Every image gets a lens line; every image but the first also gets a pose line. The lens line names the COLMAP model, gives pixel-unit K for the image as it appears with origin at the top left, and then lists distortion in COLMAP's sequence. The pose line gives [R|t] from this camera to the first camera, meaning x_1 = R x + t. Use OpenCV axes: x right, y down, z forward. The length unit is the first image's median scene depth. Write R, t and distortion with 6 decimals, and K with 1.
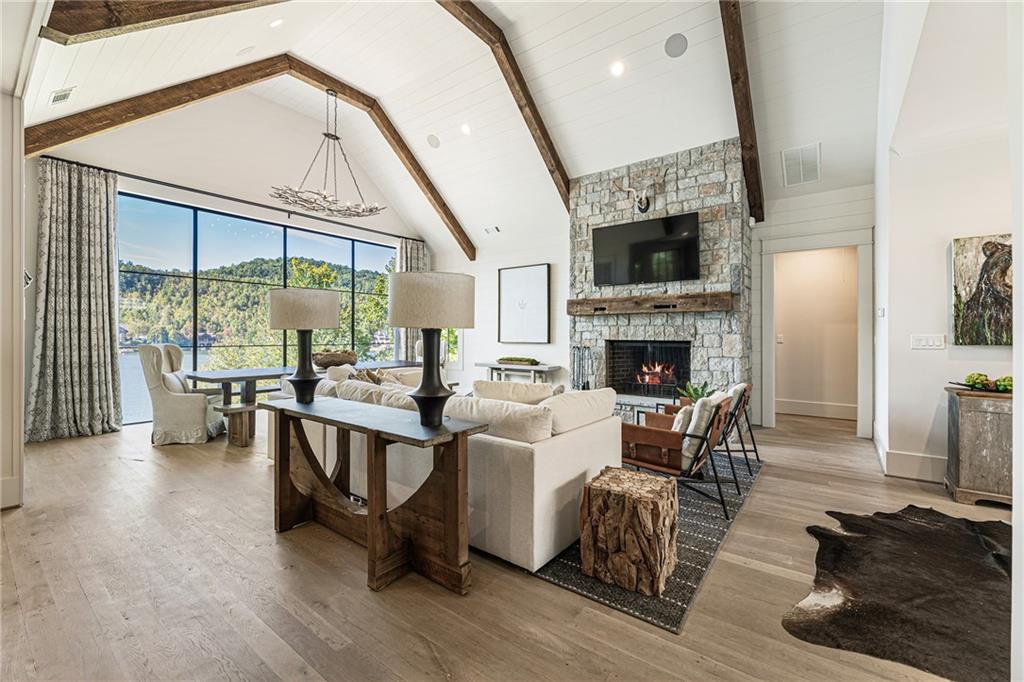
lens RADIAL K [[425.1, 0, 511.9], [0, 425.1, 335.0], [0, 0, 1]] dist [-0.001703, -0.000051]
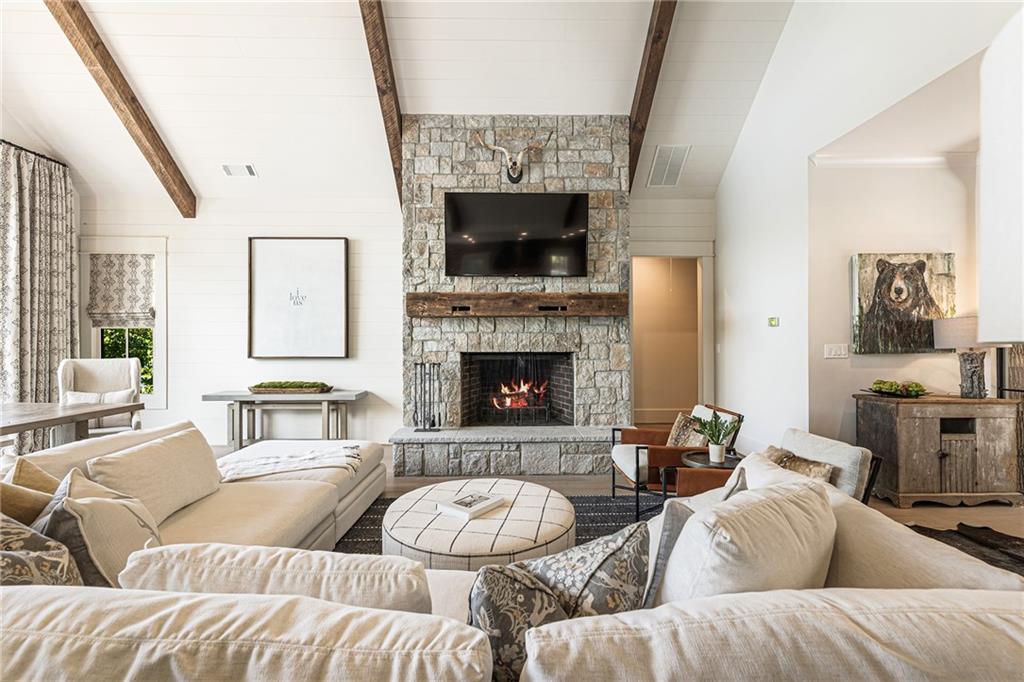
lens RADIAL K [[437.9, 0, 512.0], [0, 437.9, 341.0], [0, 0, 1]] dist [-0.001370, 0.000077]
pose [[0.783446, -0.001596, 0.621458, -0.177419], [0.003993, 0.999989, -0.002467, -0.005403], [-0.621447, 0.004414, 0.783444, 0.392529]]
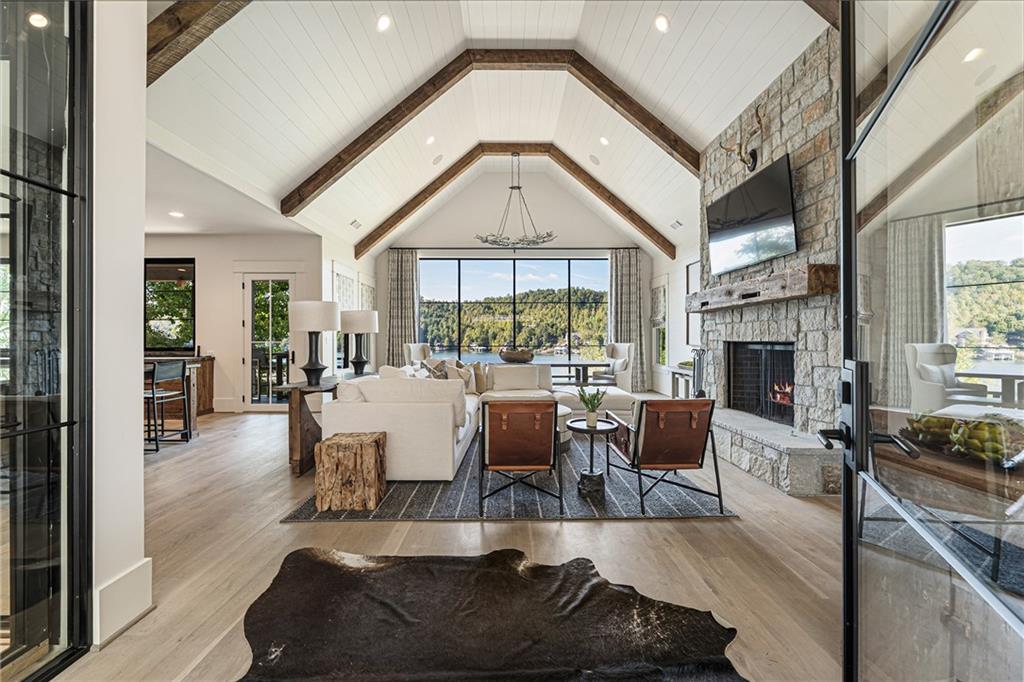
lens RADIAL K [[412.6, 0, 510.7], [0, 412.6, 340.3], [0, 0, 1]] dist [-0.000819, 0.000264]
pose [[0.612351, -0.002895, -0.790580, 0.621094], [0.002466, 0.999995, -0.001752, 0.010712], [0.790582, -0.000877, 0.612356, 0.216335]]
